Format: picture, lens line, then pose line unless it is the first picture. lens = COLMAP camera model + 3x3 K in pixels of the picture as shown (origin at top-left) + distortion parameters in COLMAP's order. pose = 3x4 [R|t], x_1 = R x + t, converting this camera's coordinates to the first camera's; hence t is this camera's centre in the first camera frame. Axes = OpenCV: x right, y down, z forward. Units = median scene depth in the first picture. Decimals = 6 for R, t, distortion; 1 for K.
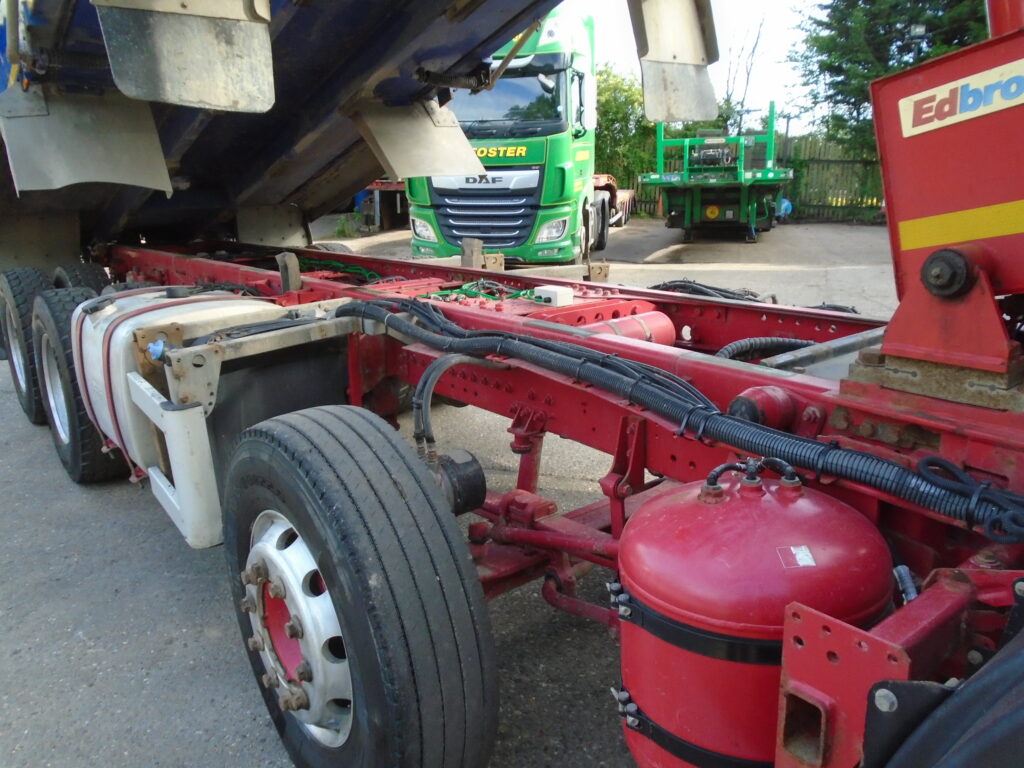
lens RADIAL K [[796.8, 0, 512.9], [0, 796.8, 386.5], [0, 0, 1]] dist [-0.005751, 0.001307]
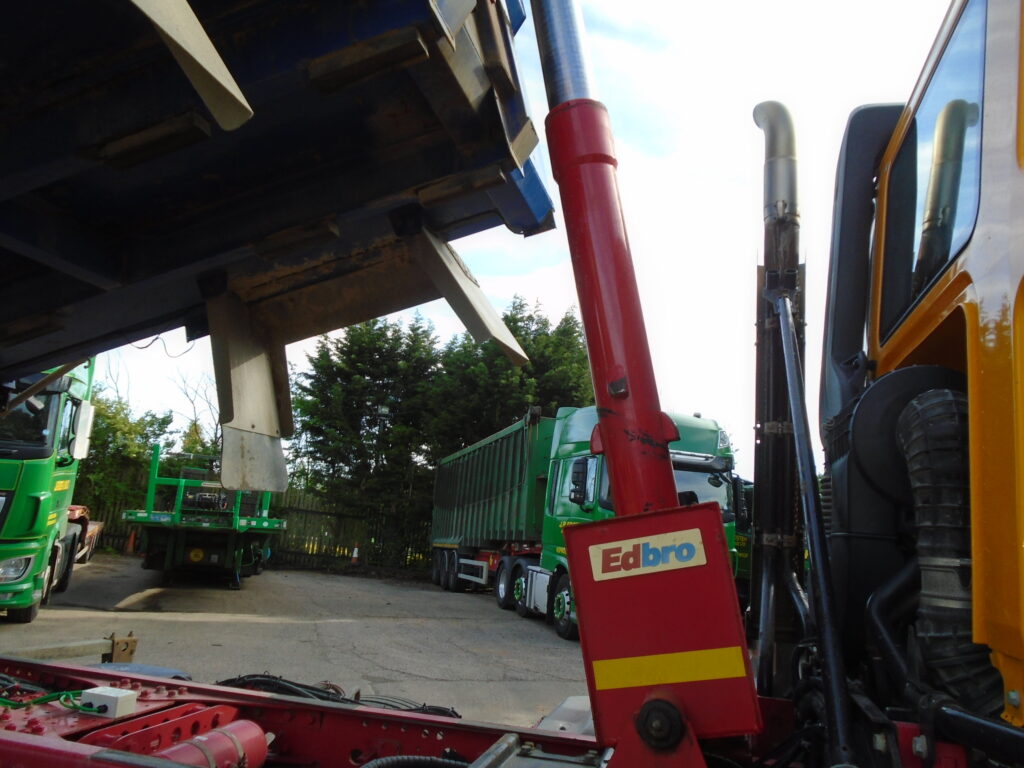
lens RADIAL K [[796.8, 0, 515.1], [0, 796.8, 384.6], [0, 0, 1]] dist [-0.005751, 0.001307]
pose [[0.800814, 0.188858, 0.568357, -0.035014], [0.060352, 0.918703, -0.390310, -0.019199], [-0.595864, 0.346867, 0.724313, 0.025325]]
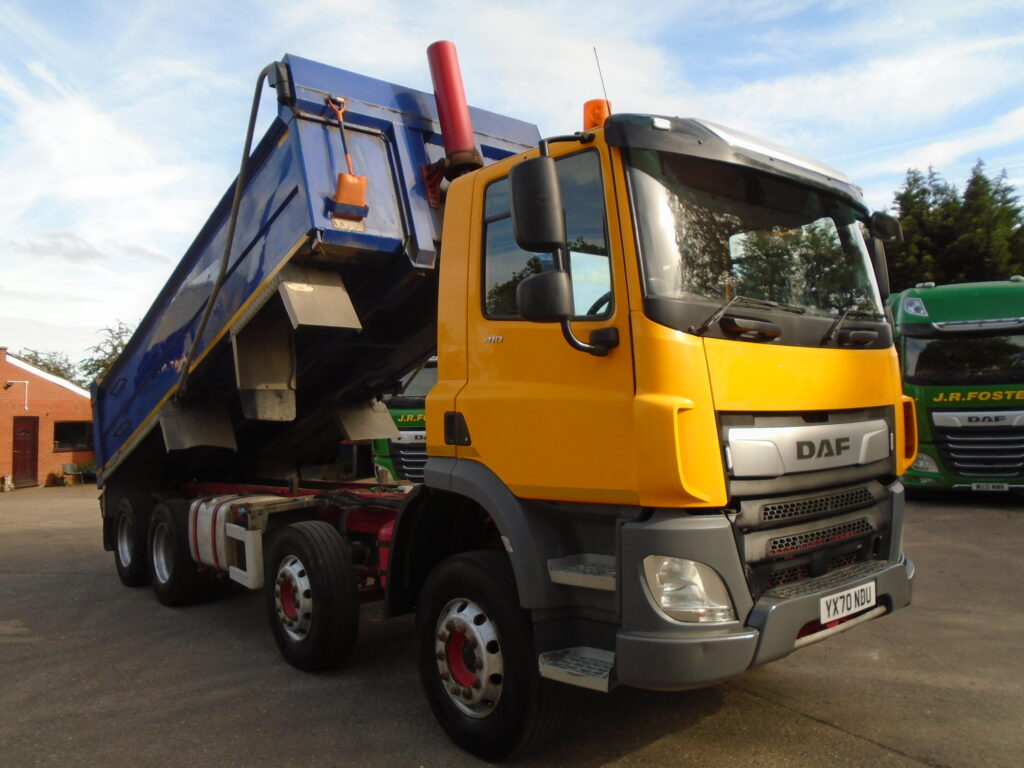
lens RADIAL K [[796.8, 0, 502.4], [0, 796.8, 387.3], [0, 0, 1]] dist [-0.005751, 0.001307]
pose [[0.999860, -0.013778, 0.009516, 0.080119], [0.016023, 0.952311, -0.304709, 0.080869], [-0.004864, 0.304819, 0.952398, -0.340542]]
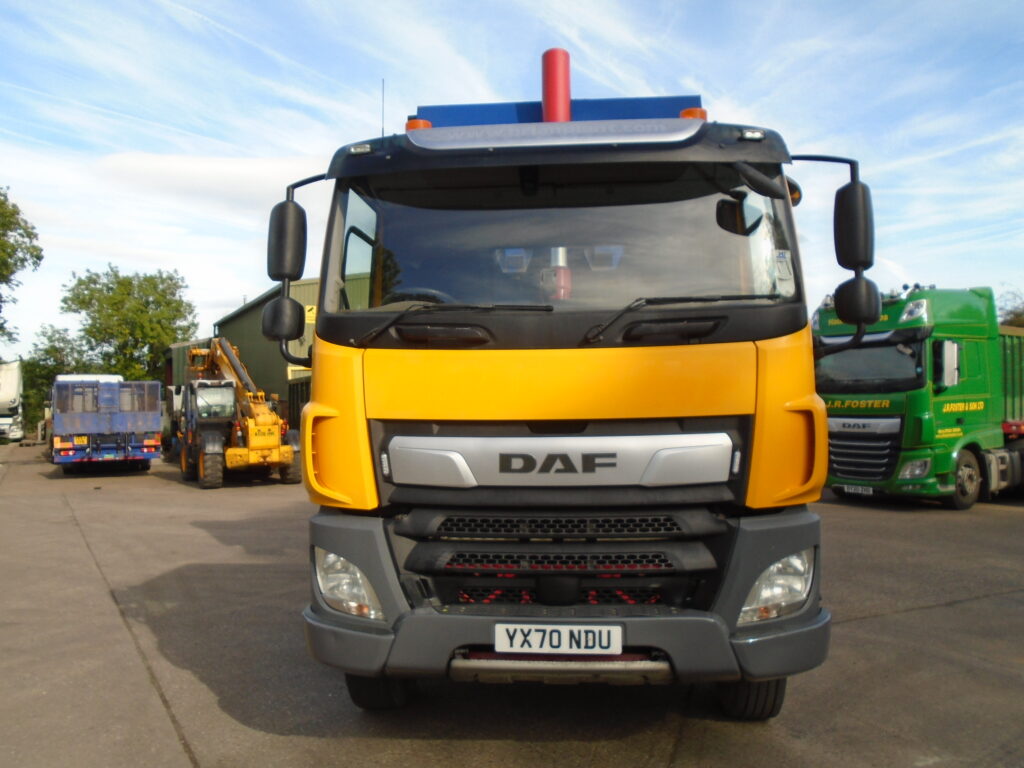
lens RADIAL K [[796.8, 0, 509.9], [0, 796.8, 387.7], [0, 0, 1]] dist [-0.005751, 0.001307]
pose [[0.715366, -0.008768, -0.698695, 0.439922], [-0.187956, 0.960653, -0.204497, 0.039322], [0.672997, 0.277614, 0.685570, -0.229601]]
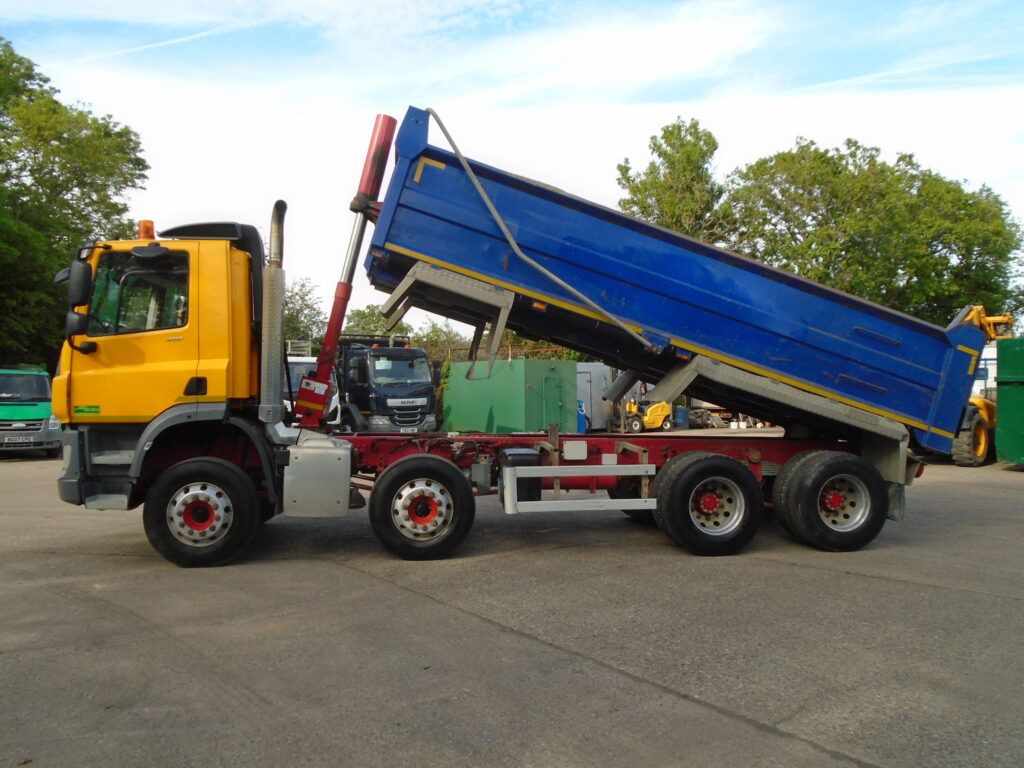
lens RADIAL K [[796.8, 0, 515.3], [0, 796.8, 377.6], [0, 0, 1]] dist [-0.005751, 0.001307]
pose [[-0.526402, 0.007856, -0.850200, 0.676246], [-0.219626, 0.964764, 0.144897, -0.226905], [0.821380, 0.263000, -0.506128, 0.739751]]
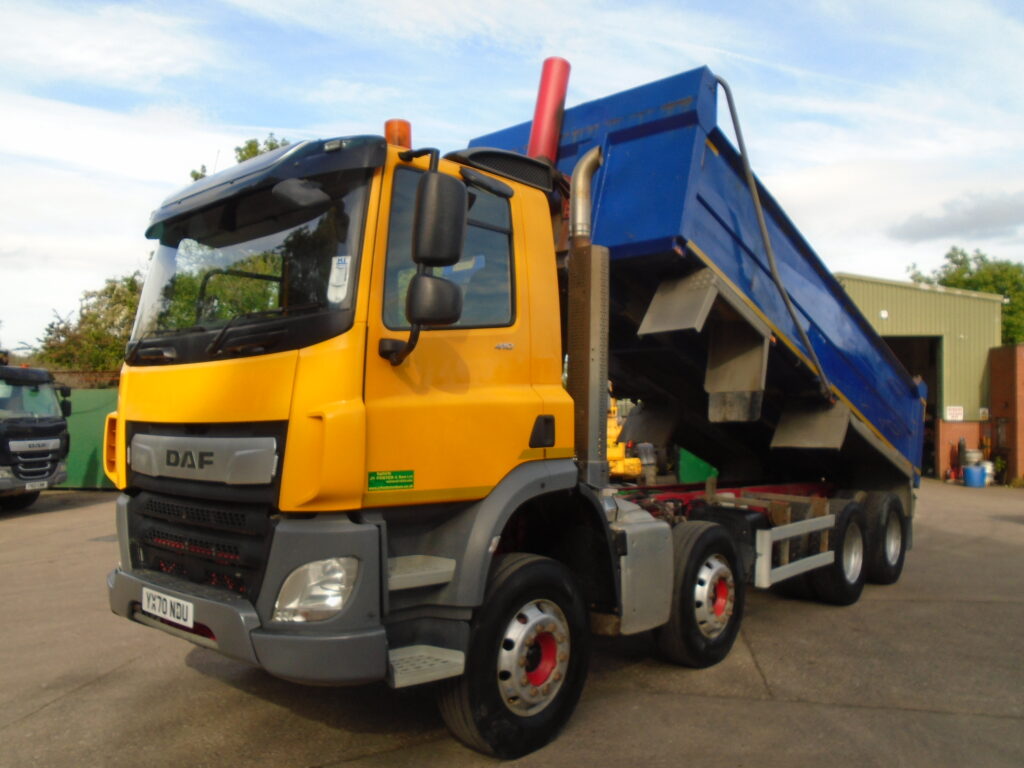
lens RADIAL K [[796.8, 0, 517.2], [0, 796.8, 388.5], [0, 0, 1]] dist [-0.005751, 0.001307]
pose [[0.152921, -0.027370, -0.987859, 0.626891], [-0.277580, 0.958184, -0.069517, -0.049858], [0.948454, 0.284841, 0.138929, 0.097238]]
